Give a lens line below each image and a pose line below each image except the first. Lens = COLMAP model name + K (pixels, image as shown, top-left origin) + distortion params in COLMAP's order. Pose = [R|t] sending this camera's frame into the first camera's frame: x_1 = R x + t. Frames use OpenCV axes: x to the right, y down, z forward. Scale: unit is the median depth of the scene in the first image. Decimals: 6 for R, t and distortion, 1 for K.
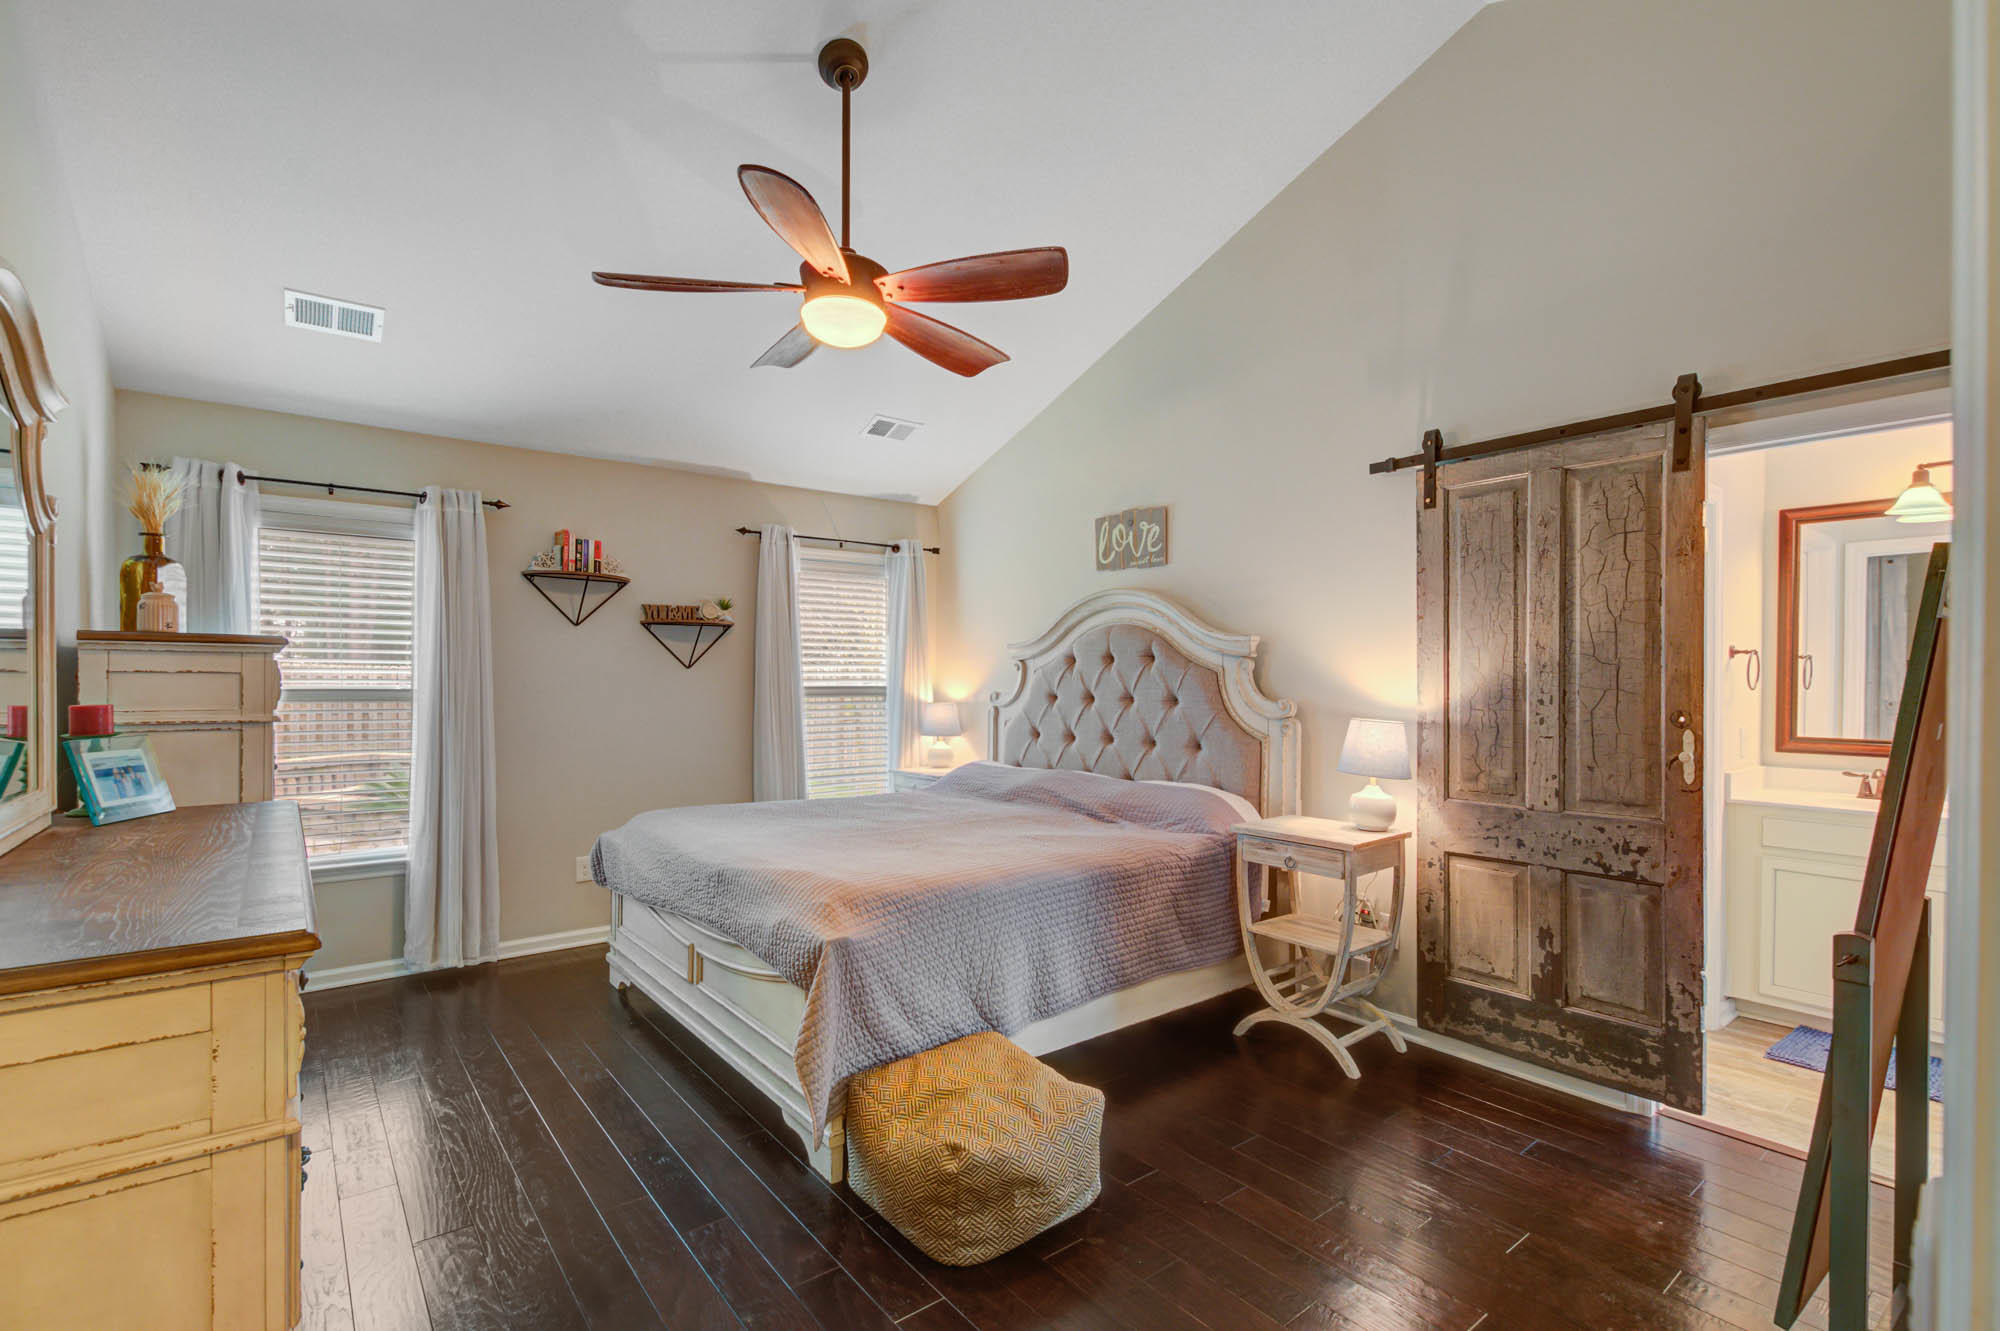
lens RADIAL K [[868.8, 0, 997.2], [0, 868.8, 680.4], [0, 0, 1]] dist [0.006057, -0.002240]
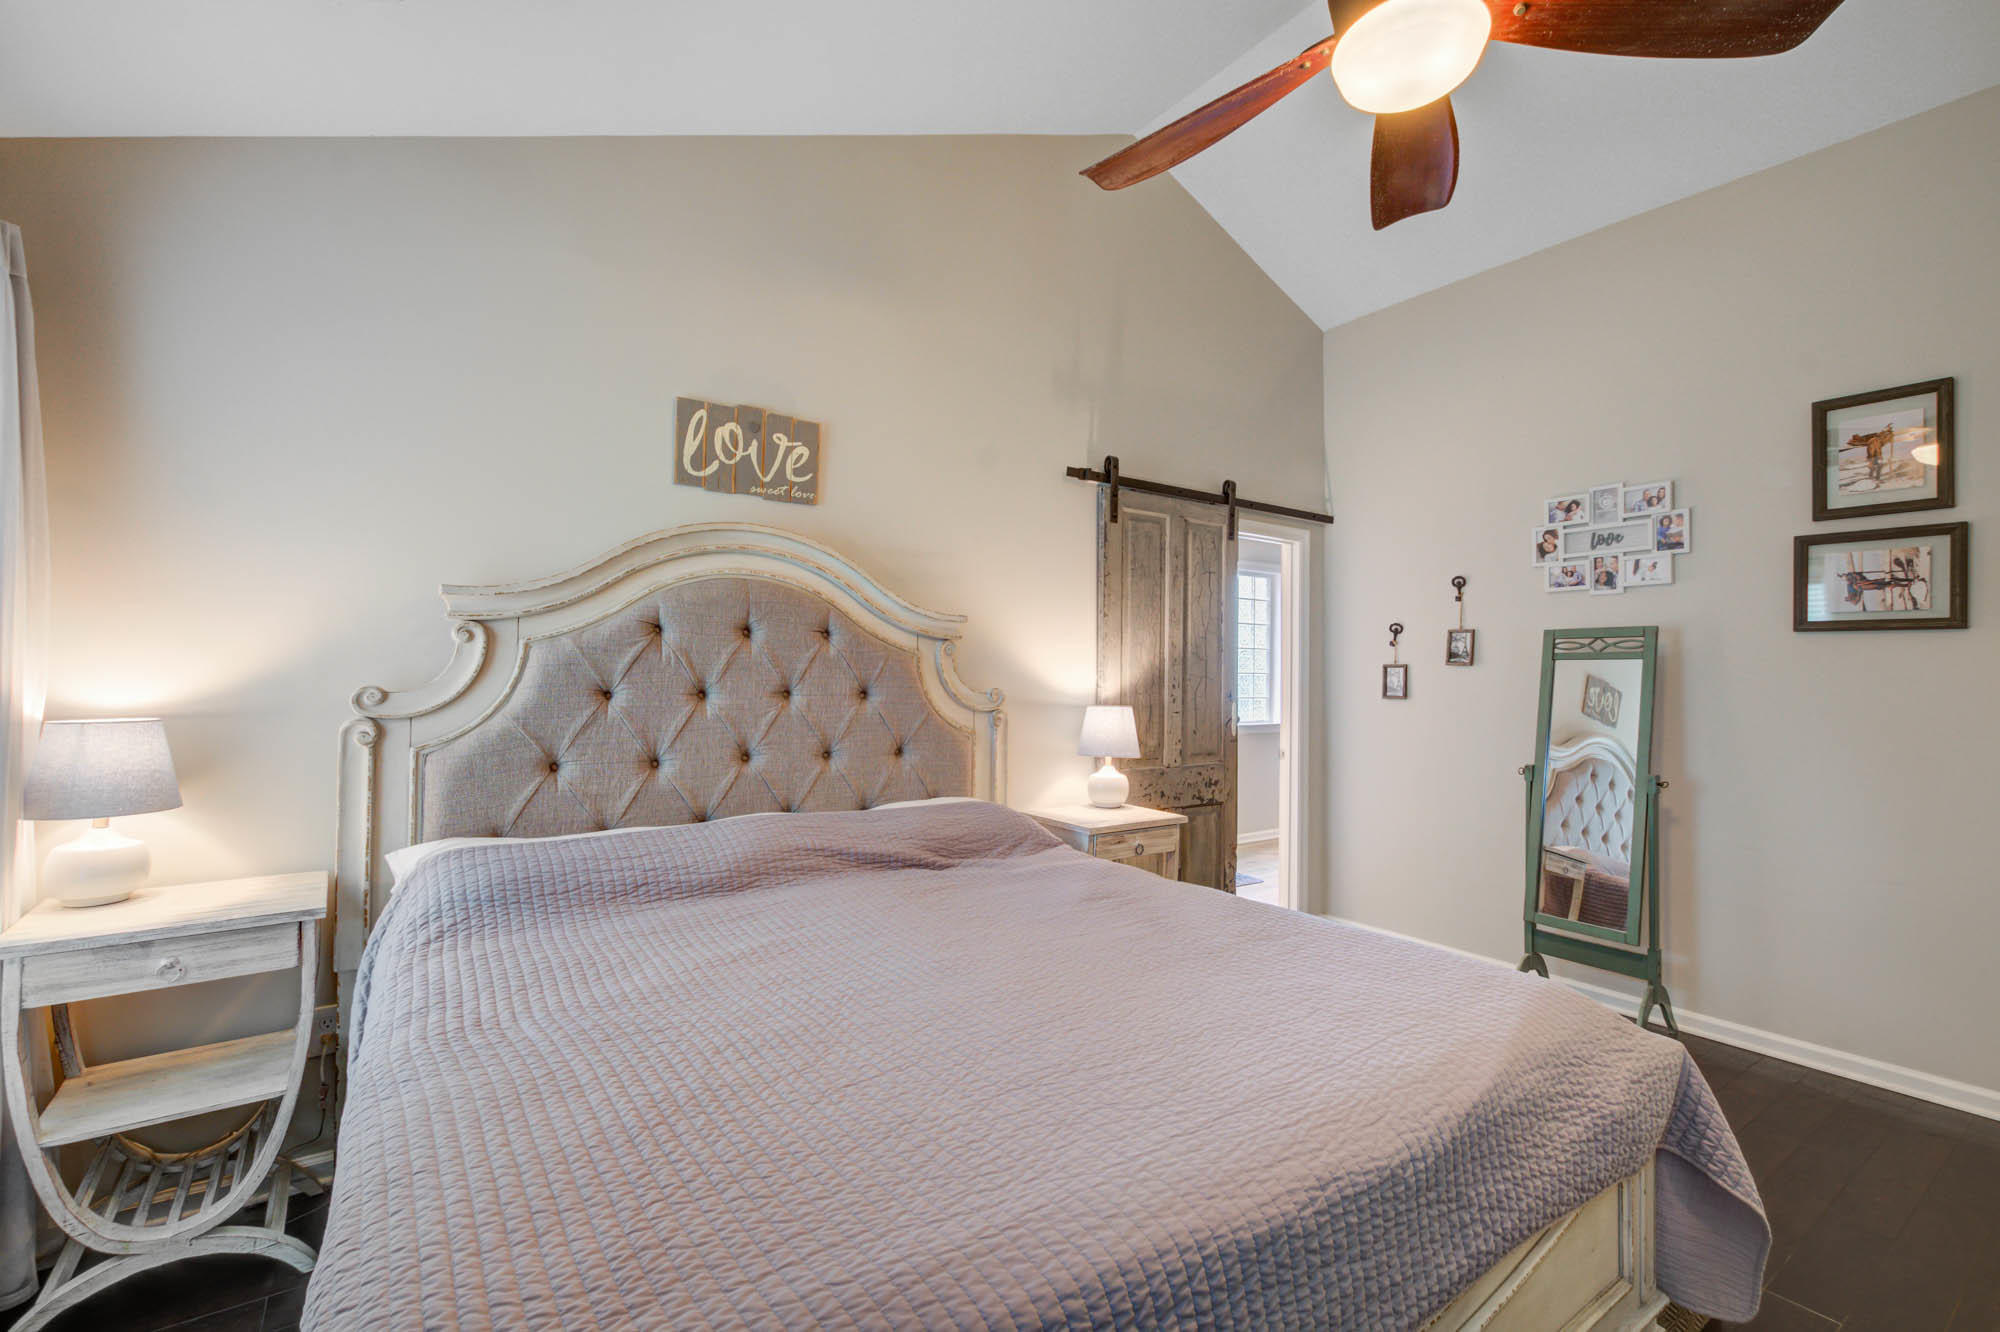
lens RADIAL K [[868.8, 0, 997.6], [0, 868.8, 670.0], [0, 0, 1]] dist [0.006057, -0.002240]
pose [[0.084931, 0.009634, 0.996340, -0.673069], [-0.004321, 0.999947, -0.009301, 0.011519], [-0.996377, -0.003515, 0.084968, 1.048752]]
